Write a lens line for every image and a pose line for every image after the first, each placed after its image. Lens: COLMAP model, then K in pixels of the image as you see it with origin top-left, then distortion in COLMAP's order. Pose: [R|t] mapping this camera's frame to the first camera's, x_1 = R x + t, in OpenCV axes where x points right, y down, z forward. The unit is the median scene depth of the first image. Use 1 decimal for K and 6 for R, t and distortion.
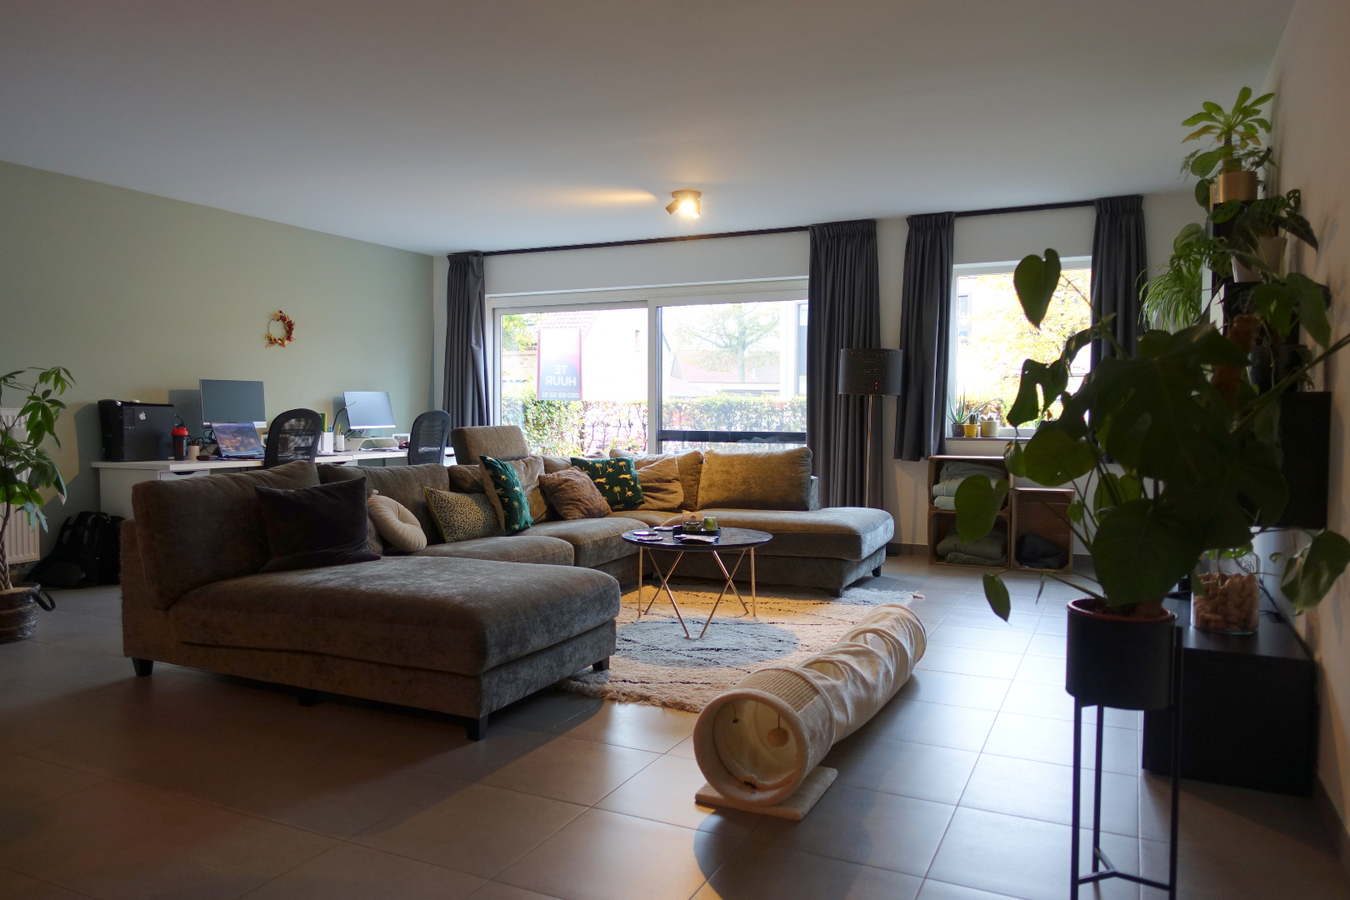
lens RADIAL K [[940.1, 0, 678.7], [0, 940.1, 475.4], [0, 0, 1]] dist [0.034335, 0.003117]
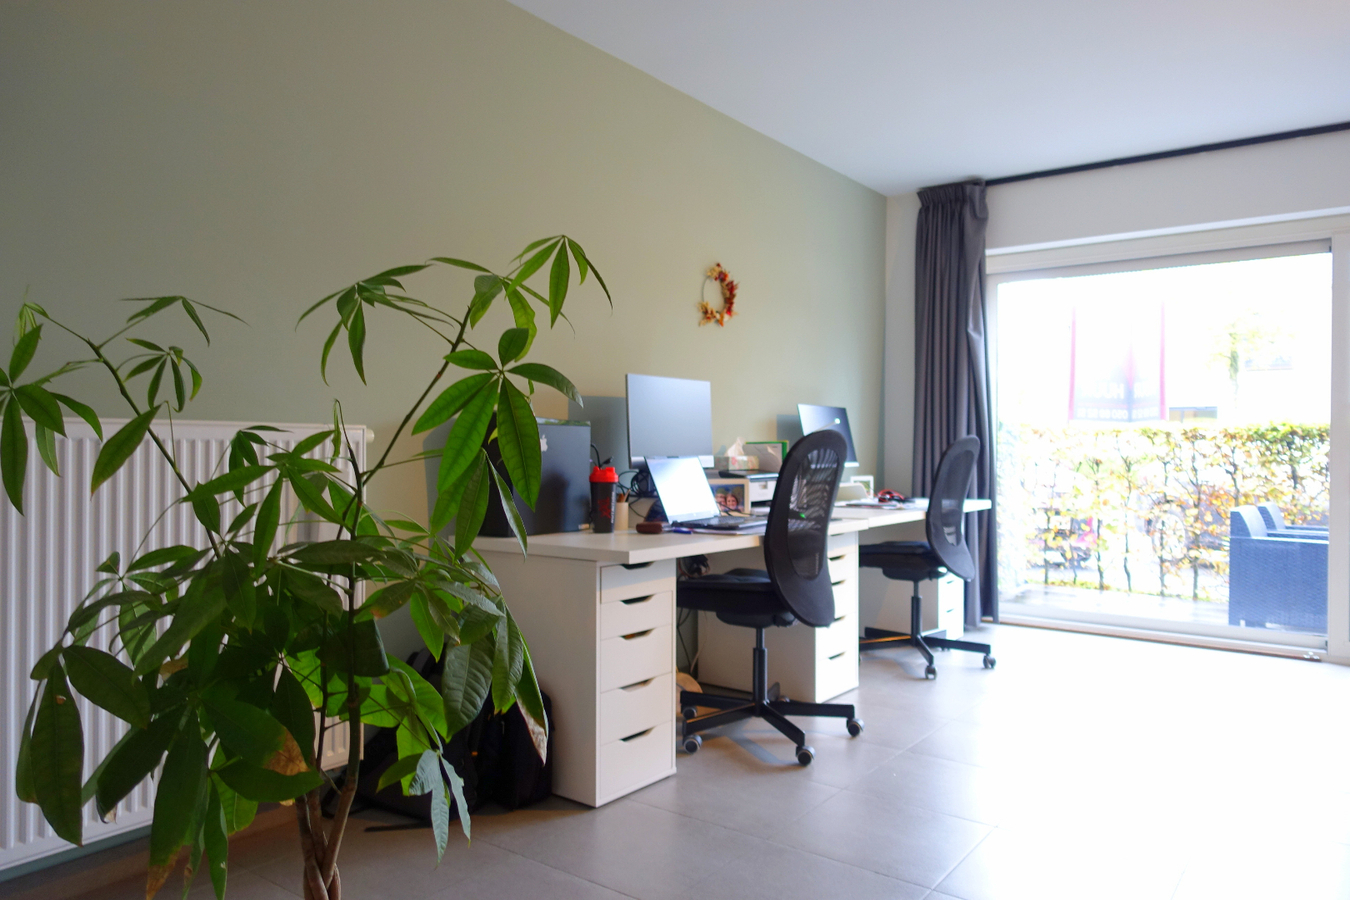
lens RADIAL K [[936.5, 0, 680.9], [0, 936.5, 459.6], [0, 0, 1]] dist [0.013660, 0.010118]
pose [[0.980758, 0.007615, -0.195077, -0.329418], [-0.018519, 0.998362, -0.054132, -0.023788], [0.194345, 0.056703, 0.979293, 0.443558]]
